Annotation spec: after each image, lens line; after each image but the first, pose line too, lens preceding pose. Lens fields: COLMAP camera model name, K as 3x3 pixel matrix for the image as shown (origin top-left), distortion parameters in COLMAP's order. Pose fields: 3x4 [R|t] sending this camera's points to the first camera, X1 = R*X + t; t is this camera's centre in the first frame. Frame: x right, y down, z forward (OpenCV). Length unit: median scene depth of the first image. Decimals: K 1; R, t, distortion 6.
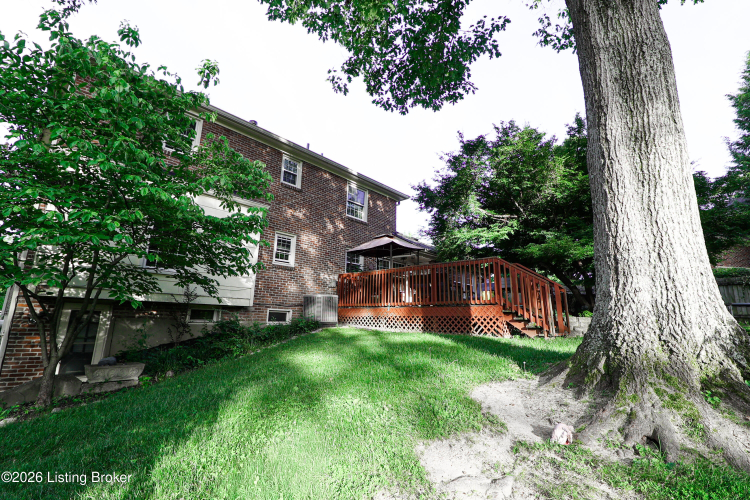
lens RADIAL K [[347.5, 0, 374.0], [0, 347.5, 239.6], [0, 0, 1]] dist [-0.015120, -0.000367]
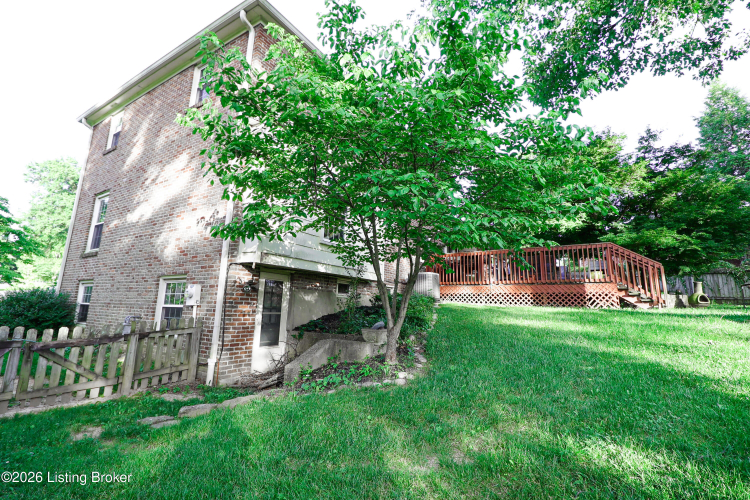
lens RADIAL K [[347.5, 0, 374.0], [0, 347.5, 239.6], [0, 0, 1]] dist [-0.015120, -0.000367]
pose [[0.983287, 0.041921, 0.177168, -0.588718], [-0.050089, 0.997866, 0.041887, 0.027245], [-0.175034, -0.050061, 0.983289, -0.014031]]
